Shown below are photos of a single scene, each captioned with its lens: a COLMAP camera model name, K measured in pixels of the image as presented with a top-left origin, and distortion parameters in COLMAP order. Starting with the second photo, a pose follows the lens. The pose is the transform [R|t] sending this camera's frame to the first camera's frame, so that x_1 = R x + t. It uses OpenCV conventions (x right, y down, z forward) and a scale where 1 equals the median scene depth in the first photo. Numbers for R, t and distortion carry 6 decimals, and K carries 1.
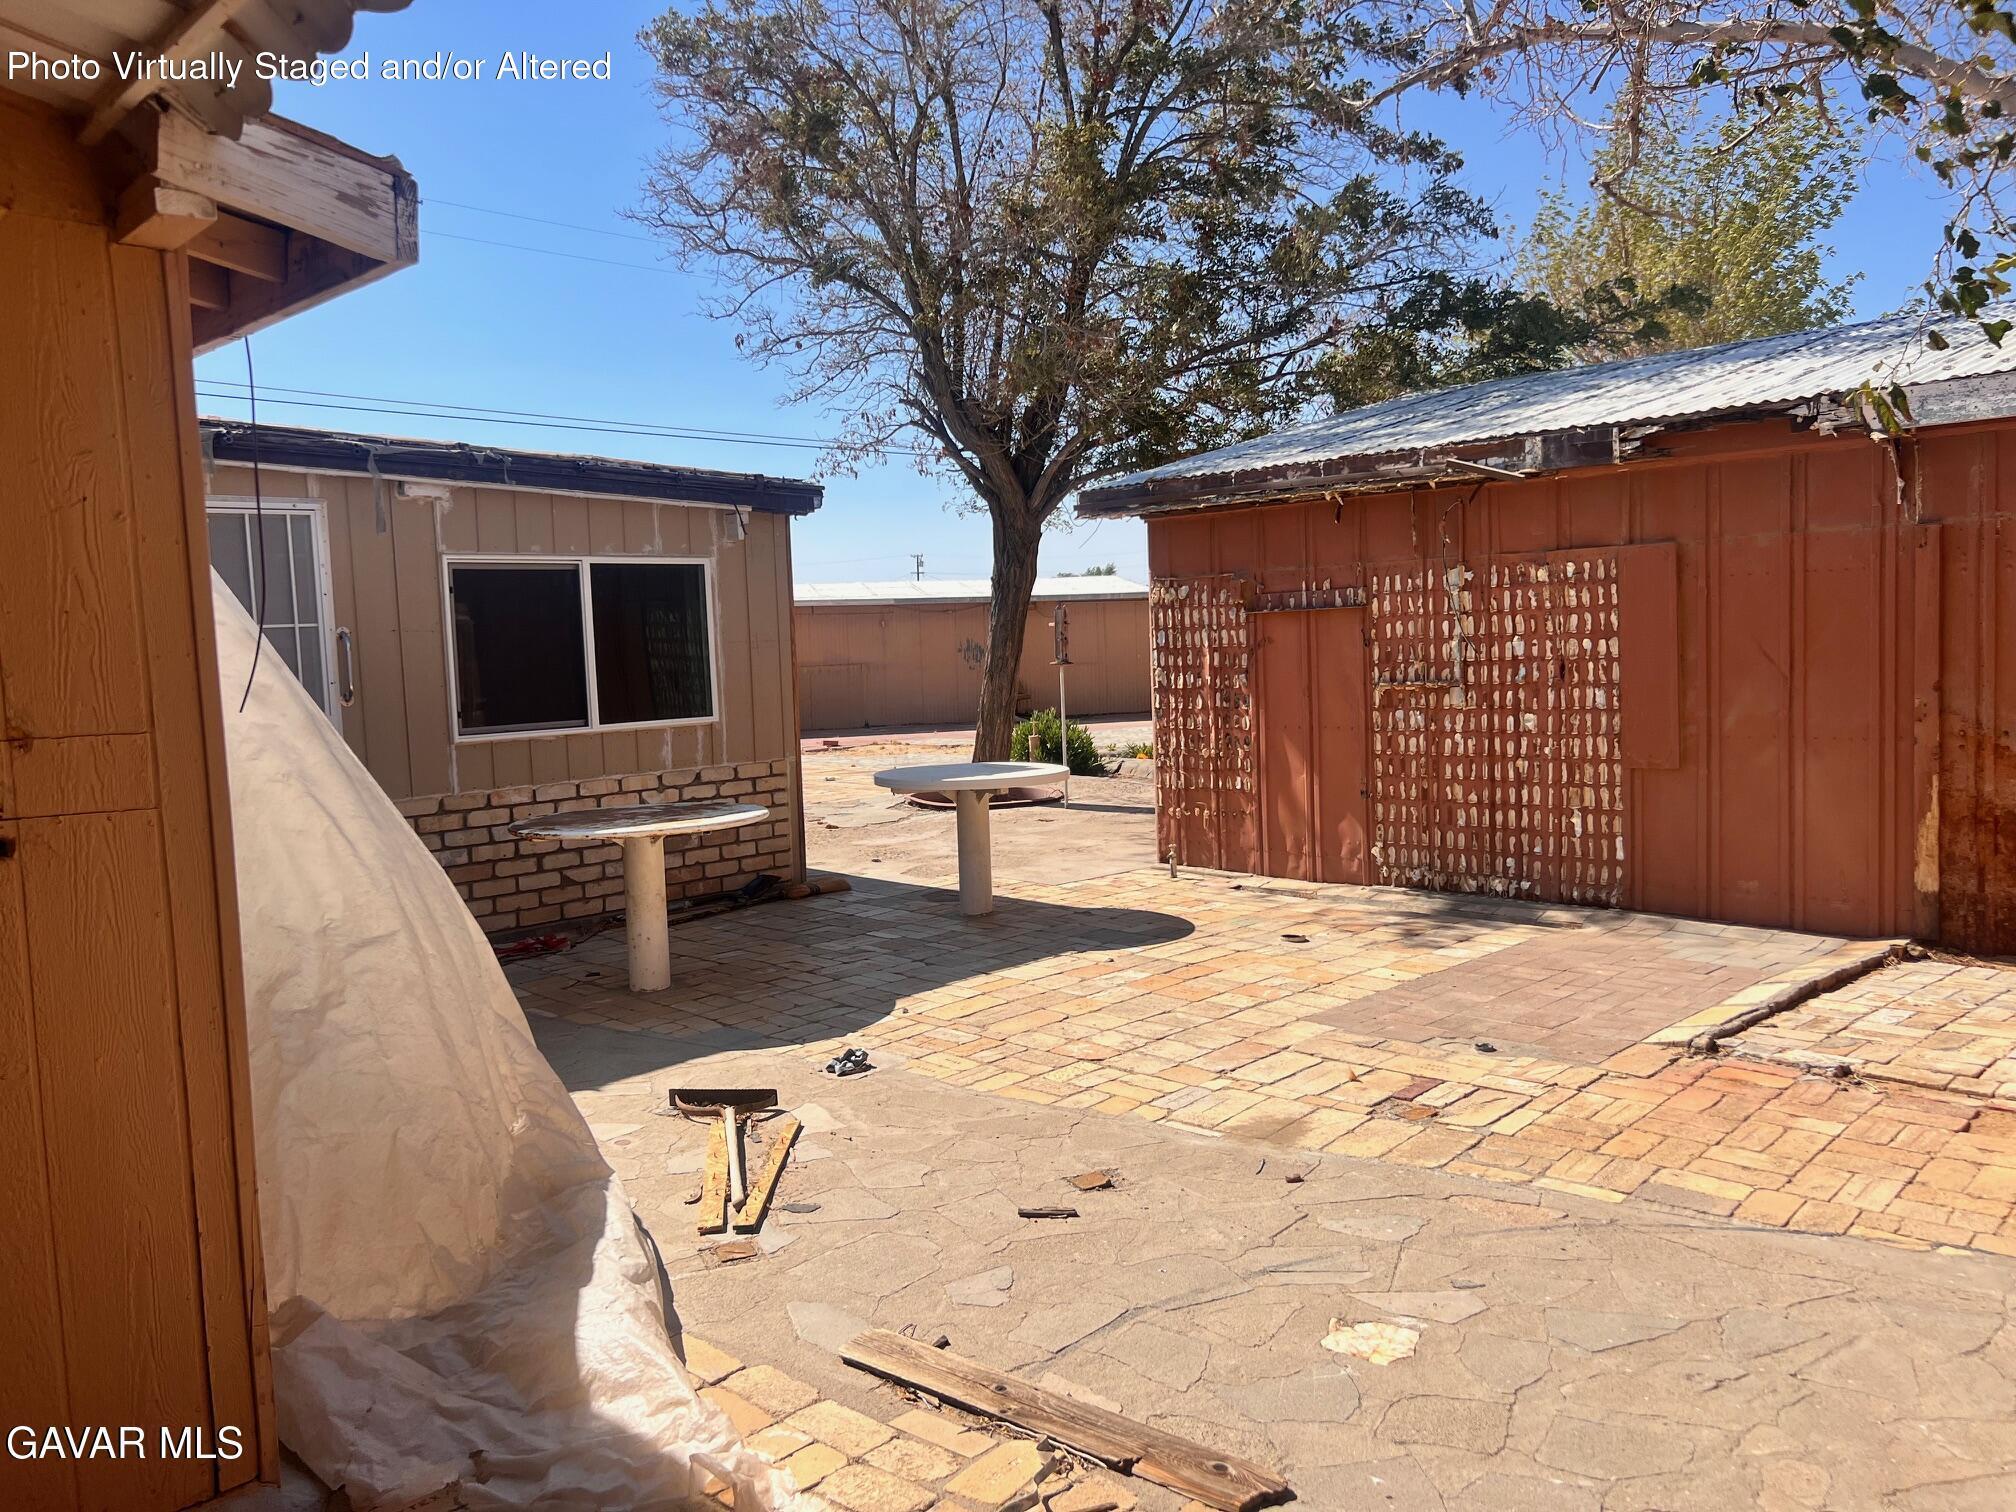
lens RADIAL K [[1543.9, 0, 1011.1], [0, 1543.9, 760.1], [0, 0, 1]] dist [0.060505, -0.066295]
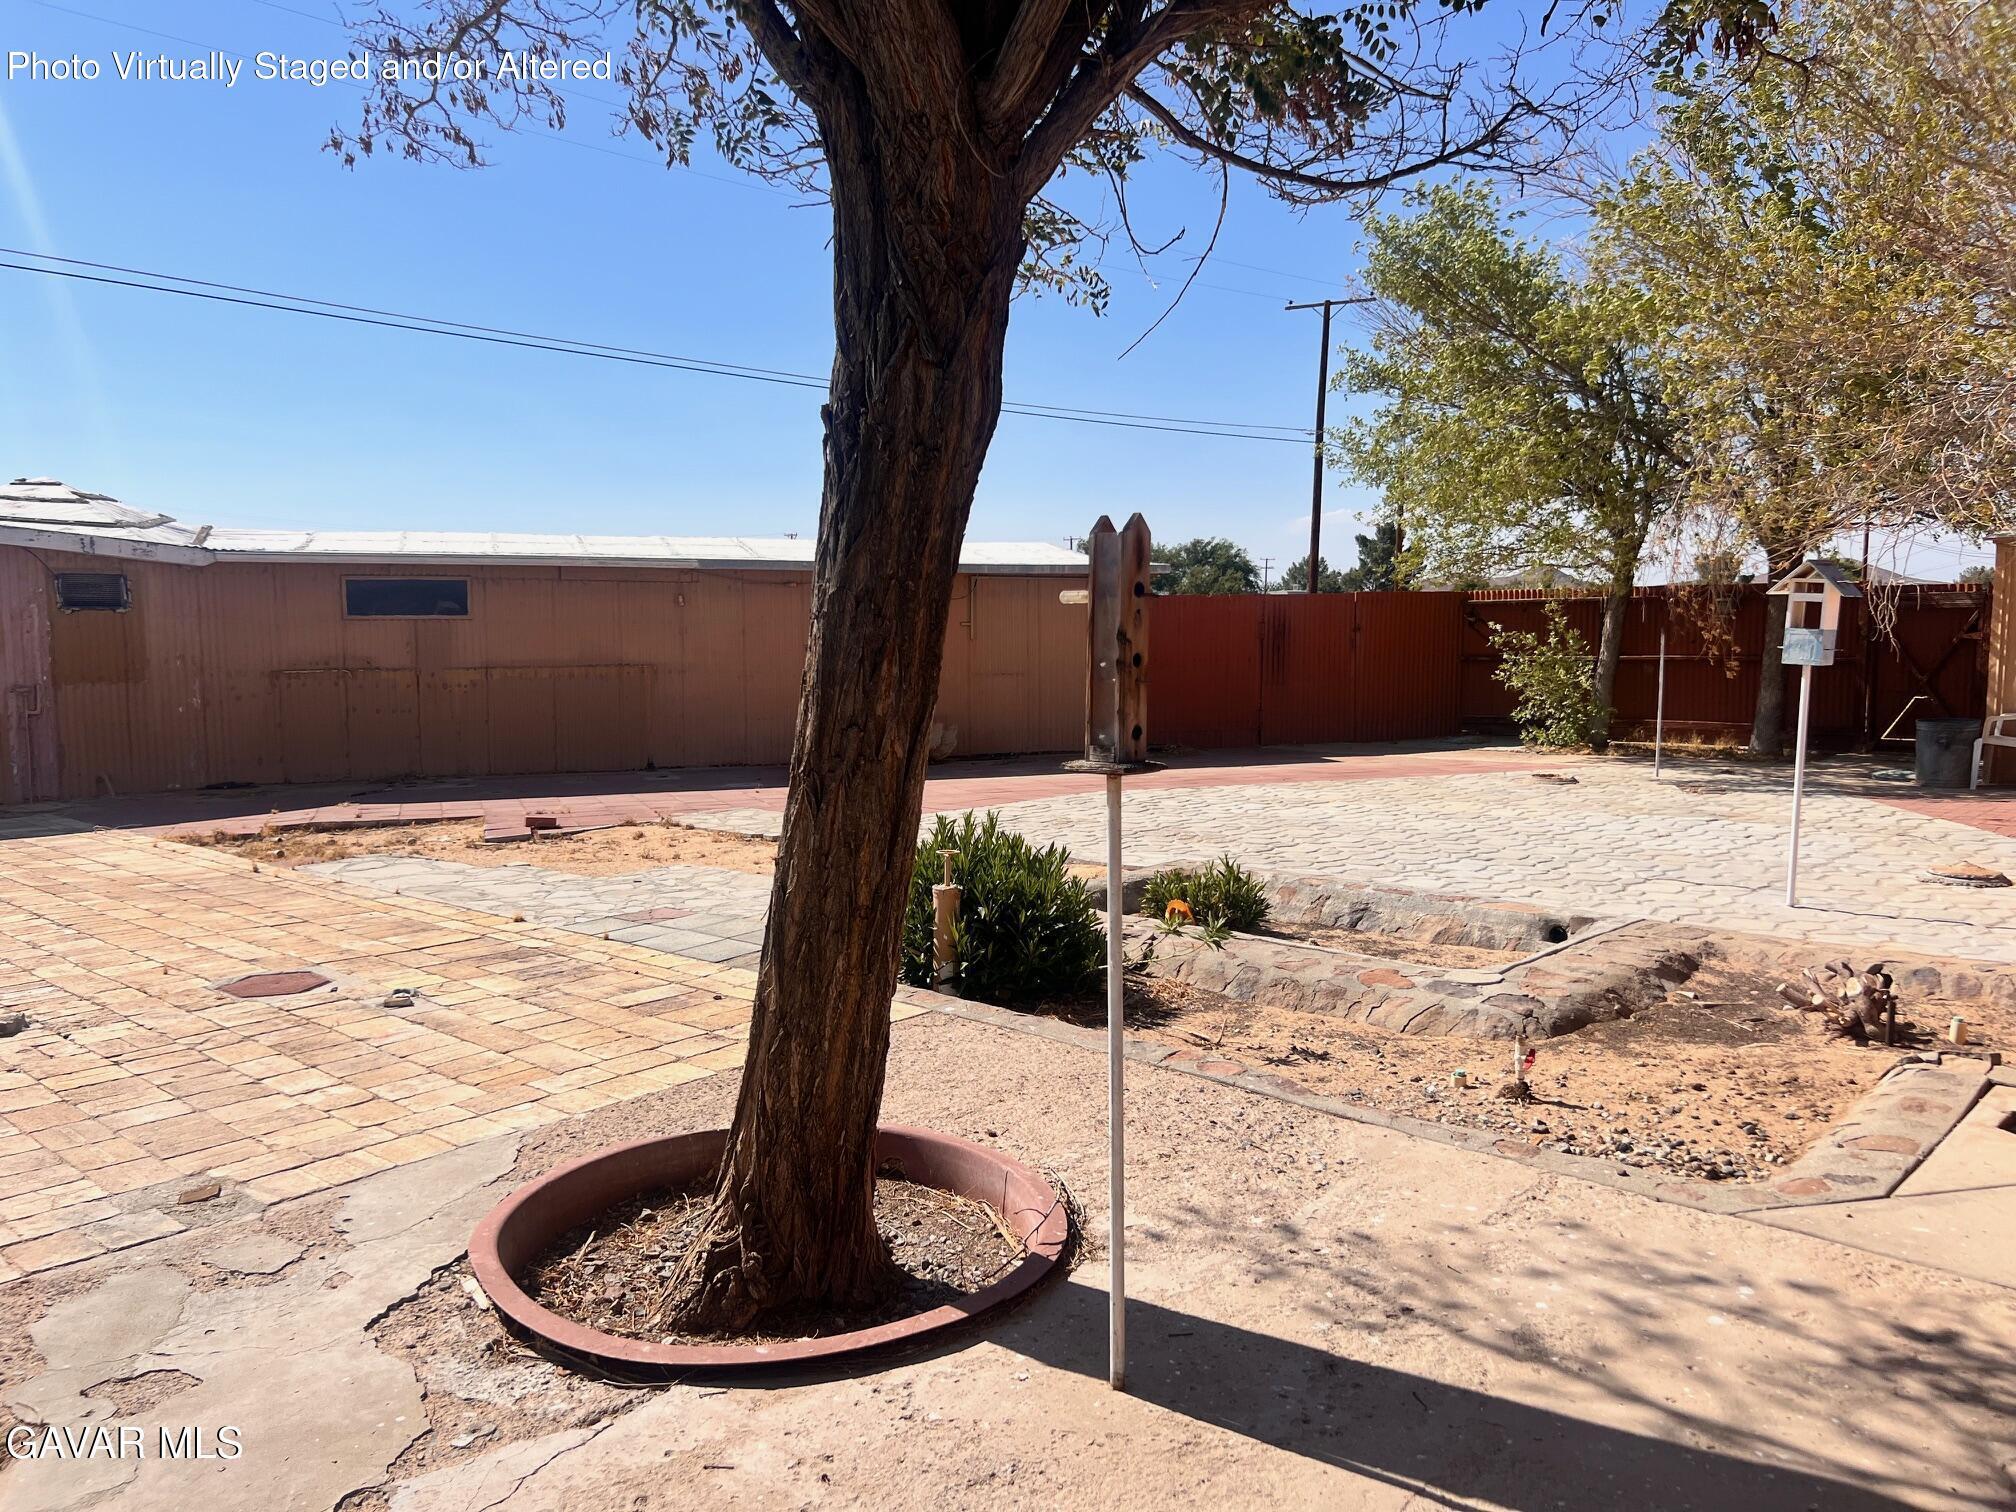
lens RADIAL K [[1543.9, 0, 1000.2], [0, 1543.9, 757.2], [0, 0, 1]] dist [0.060505, -0.066295]
pose [[0.998540, 0.027557, 0.046468, 0.005718], [-0.027822, 0.999600, 0.005071, -0.062054], [-0.046310, -0.006357, 0.998907, 0.738114]]
